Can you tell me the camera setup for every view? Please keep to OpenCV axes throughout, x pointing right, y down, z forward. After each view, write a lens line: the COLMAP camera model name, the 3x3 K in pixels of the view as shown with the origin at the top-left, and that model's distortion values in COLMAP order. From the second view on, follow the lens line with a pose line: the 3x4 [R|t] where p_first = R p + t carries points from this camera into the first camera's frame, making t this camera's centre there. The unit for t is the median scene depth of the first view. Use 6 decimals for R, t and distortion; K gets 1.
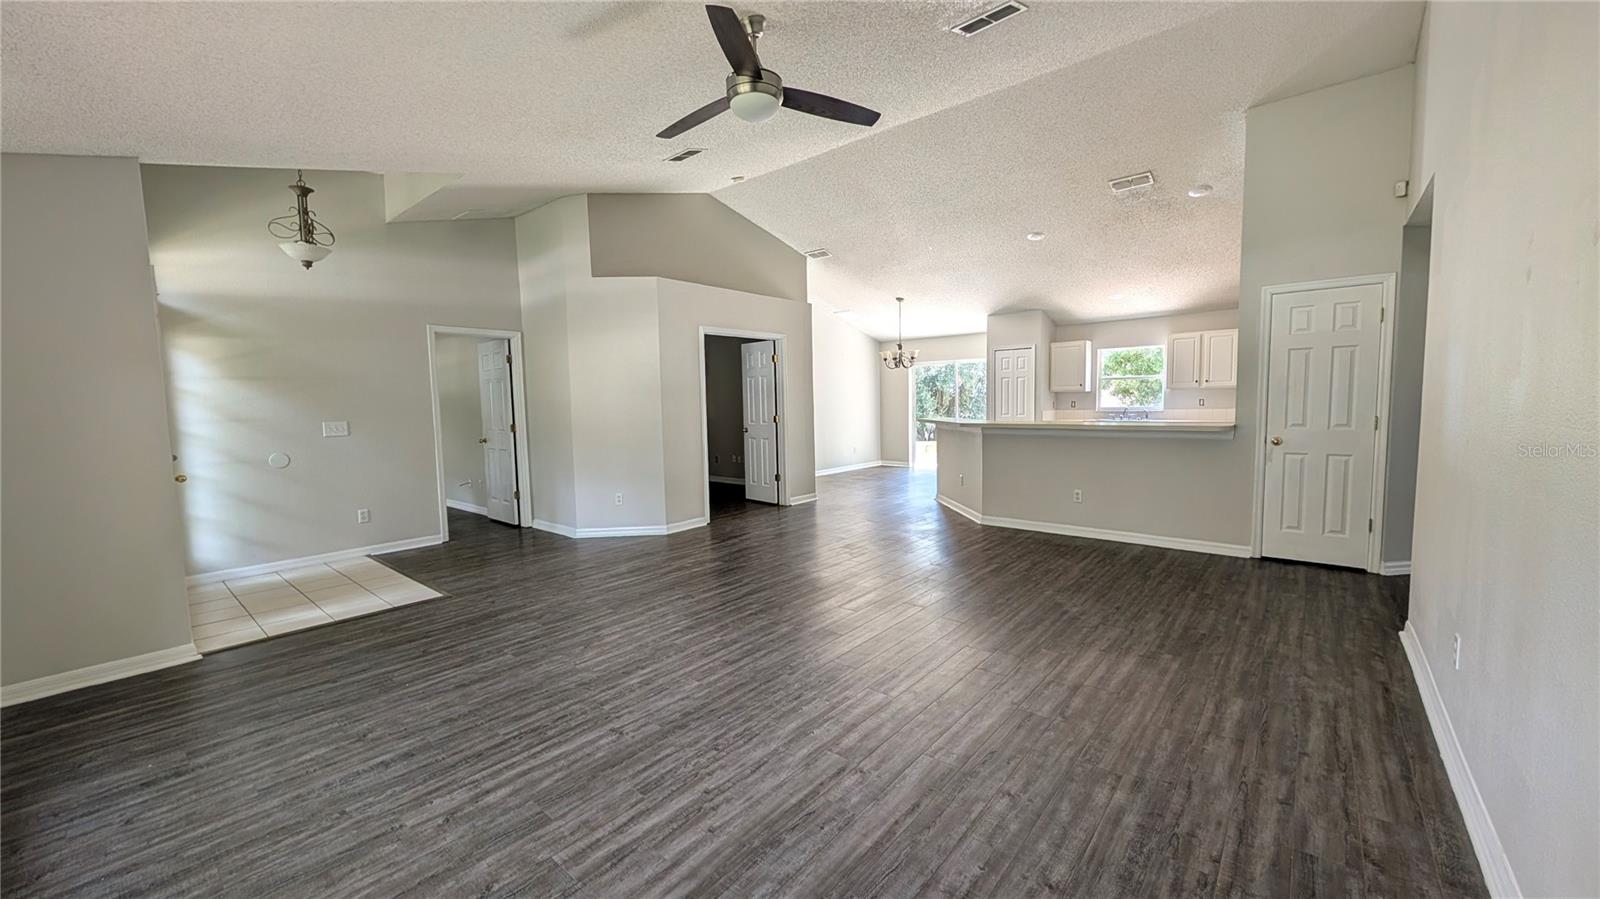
lens RADIAL K [[603.5, 0, 805.5], [0, 603.5, 448.6], [0, 0, 1]] dist [0.002720, -0.000243]
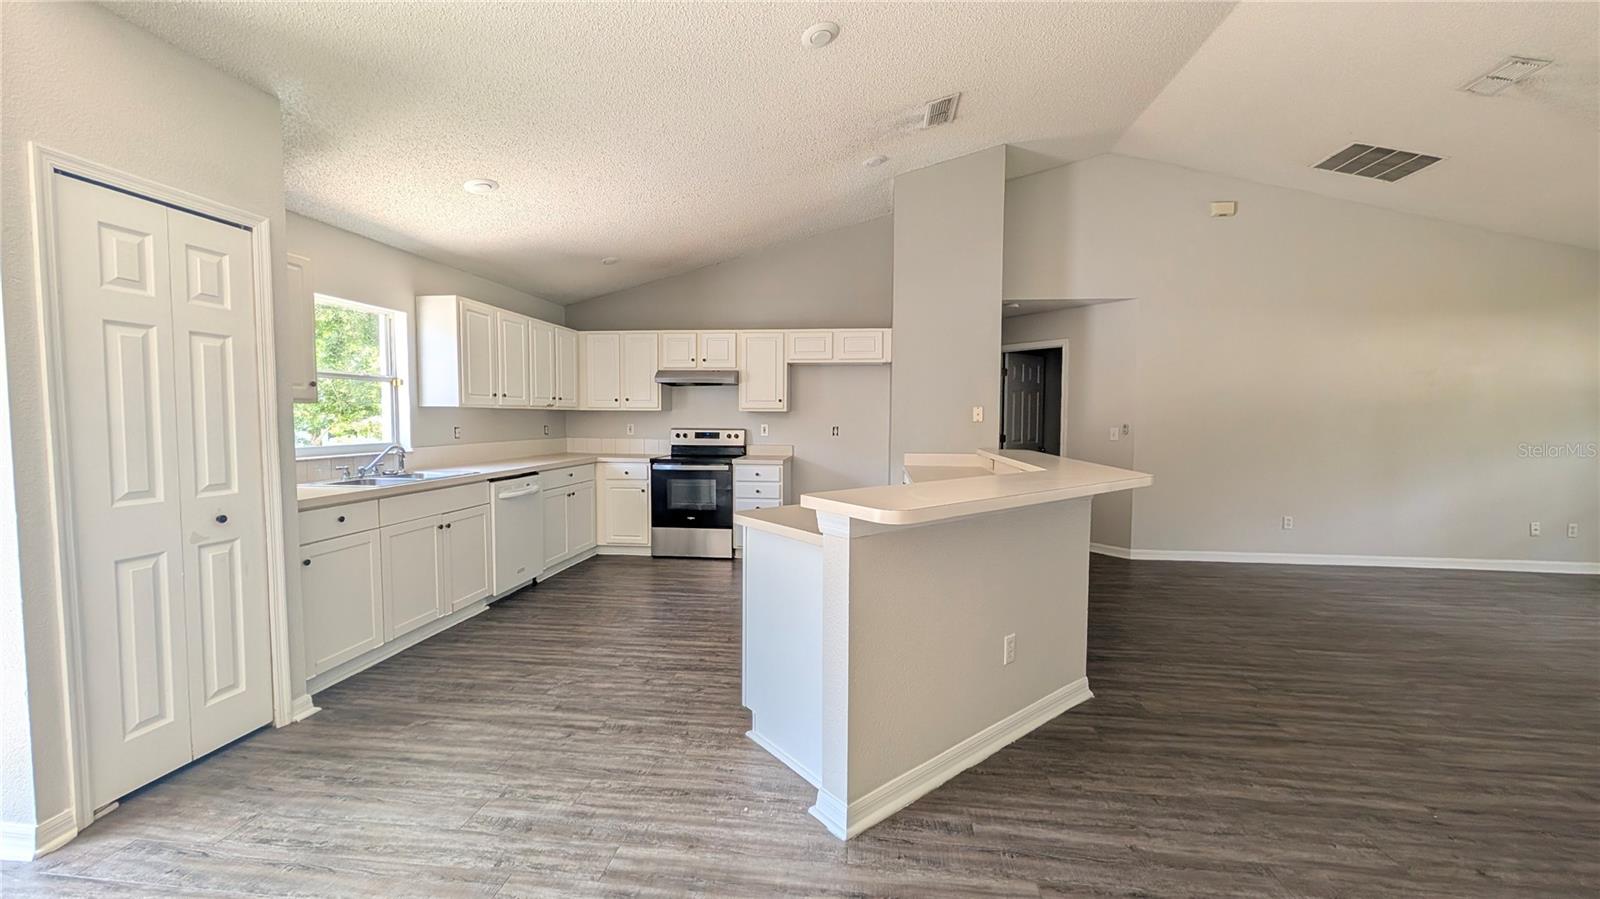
lens RADIAL K [[603.5, 0, 805.5], [0, 603.5, 448.6], [0, 0, 1]] dist [0.002720, -0.000243]
pose [[-0.551229, -0.024689, 0.833989, 0.047663], [0.073459, 0.994244, 0.077987, -0.160208], [-0.831114, 0.104253, -0.546243, 2.028844]]
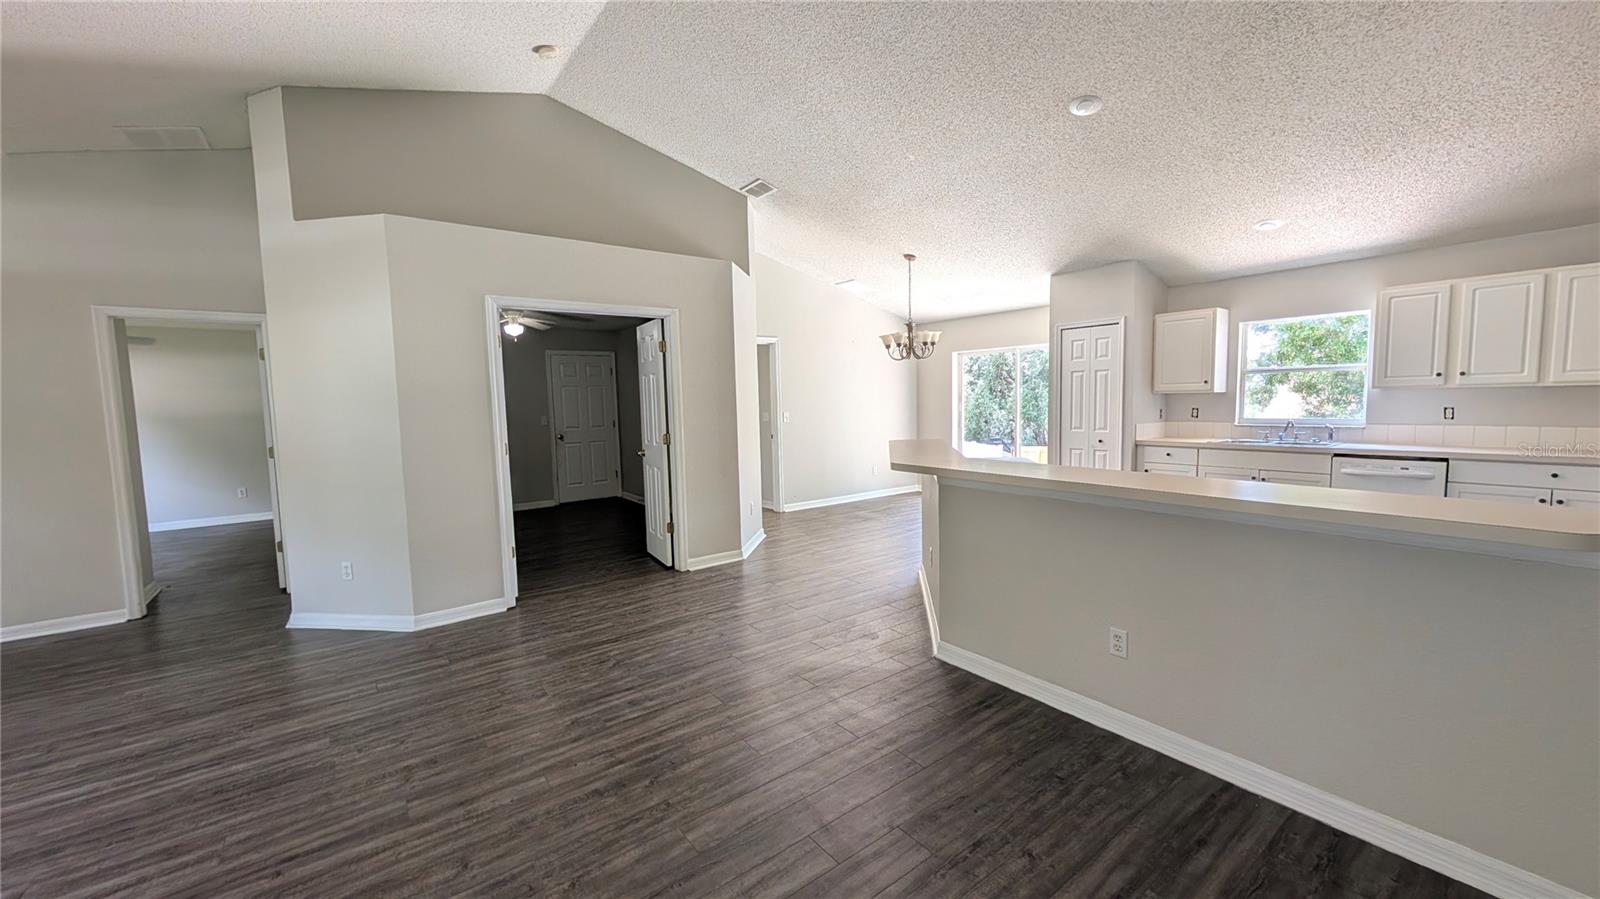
lens RADIAL K [[603.5, 0, 805.5], [0, 603.5, 448.6], [0, 0, 1]] dist [0.002720, -0.000243]
pose [[0.975588, 0.016169, -0.219014, 0.420151], [-0.014425, 0.999850, 0.009559, -0.081834], [0.219135, -0.006166, 0.975675, 0.680384]]
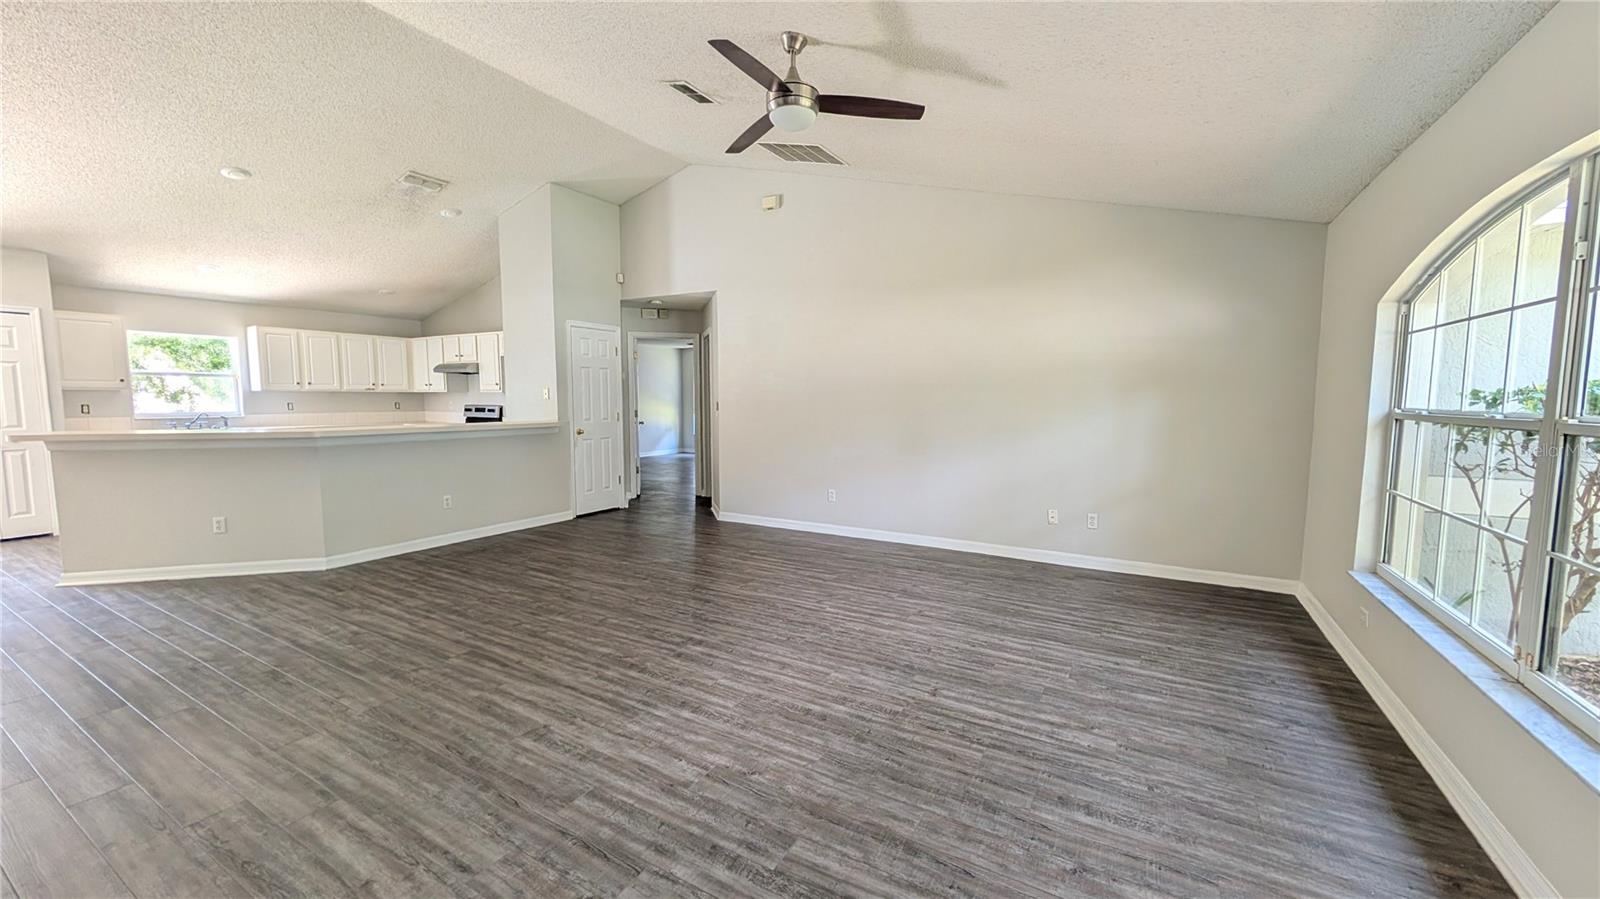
lens RADIAL K [[603.5, 0, 805.5], [0, 603.5, 448.6], [0, 0, 1]] dist [0.002720, -0.000243]
pose [[-0.182389, -0.063956, 0.981144, -0.754564], [0.079951, 0.993613, 0.079631, -0.046372], [-0.979970, 0.092968, -0.176111, 0.788668]]
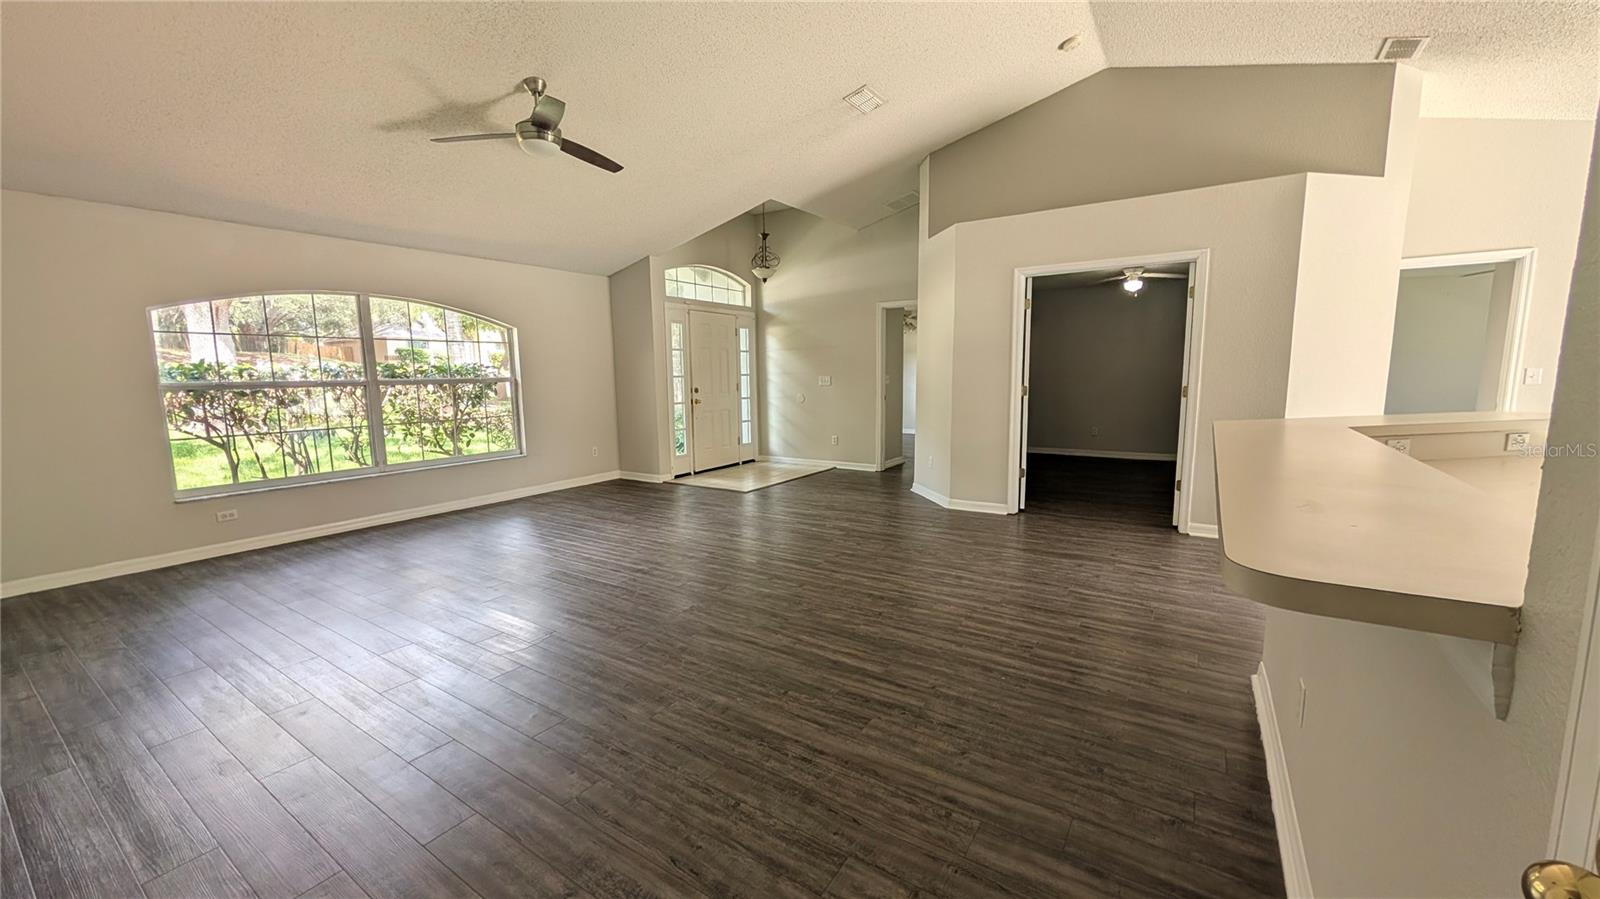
lens RADIAL K [[603.5, 0, 805.5], [0, 603.5, 448.6], [0, 0, 1]] dist [0.002720, -0.000243]
pose [[0.122495, 0.147430, -0.981458, 0.899641], [-0.069234, 0.987765, 0.139736, -0.088330], [0.990051, 0.050833, 0.131203, 0.929757]]
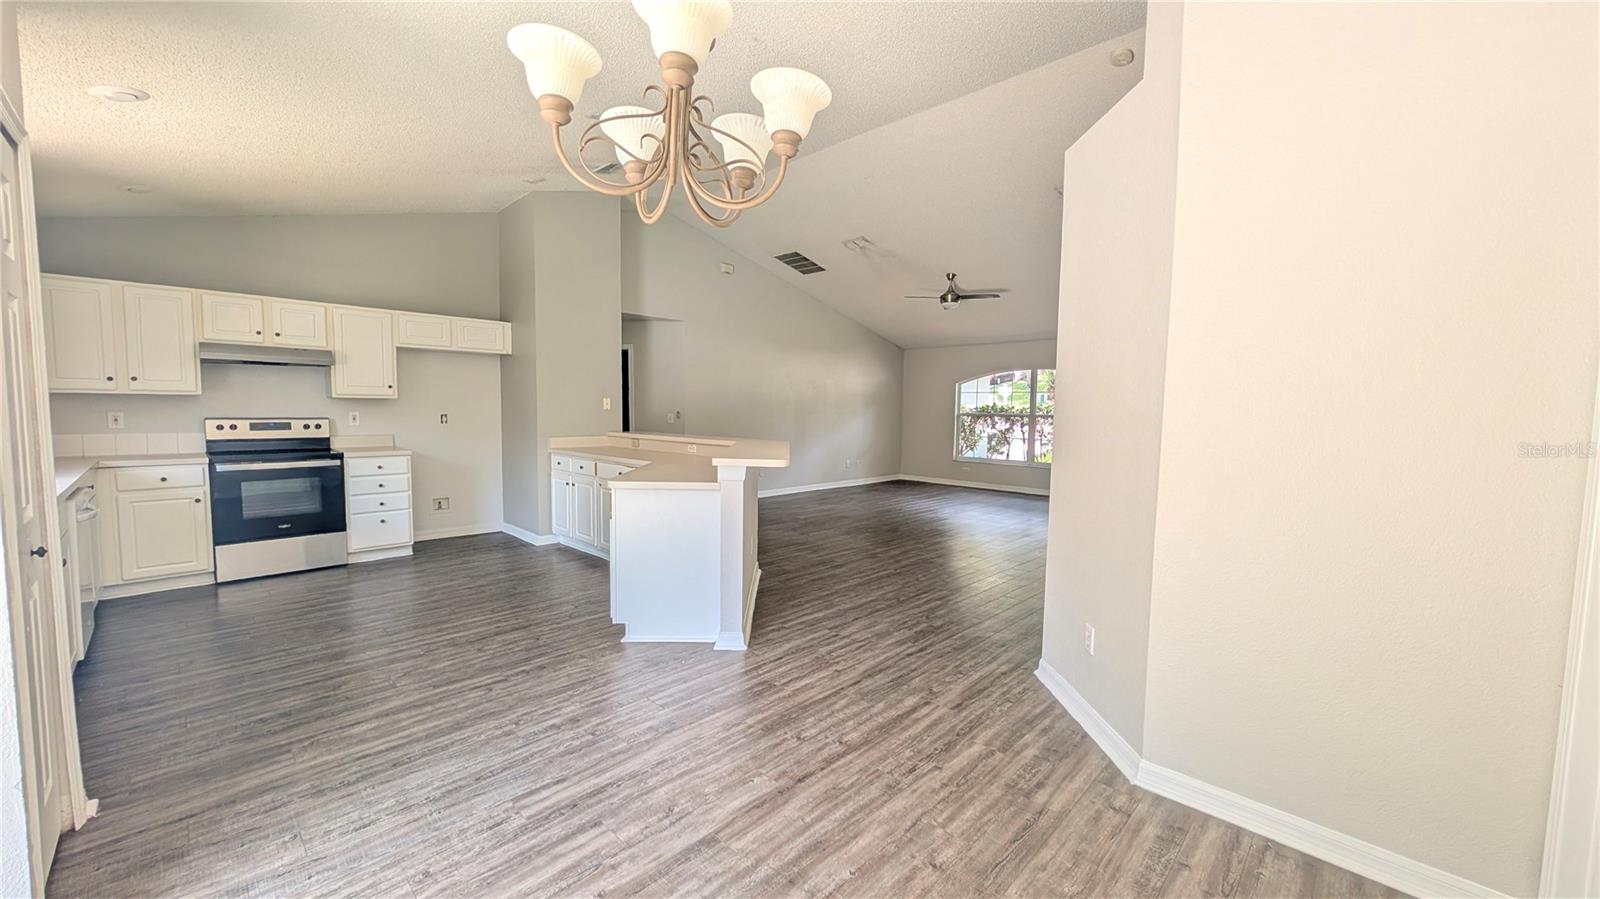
lens RADIAL K [[603.5, 0, 805.5], [0, 603.5, 448.6], [0, 0, 1]] dist [0.002720, -0.000243]
pose [[-0.997629, 0.003159, 0.068743, 0.254620], [0.013348, 0.988856, 0.148275, -0.211926], [-0.067508, 0.148841, -0.986554, 2.510678]]
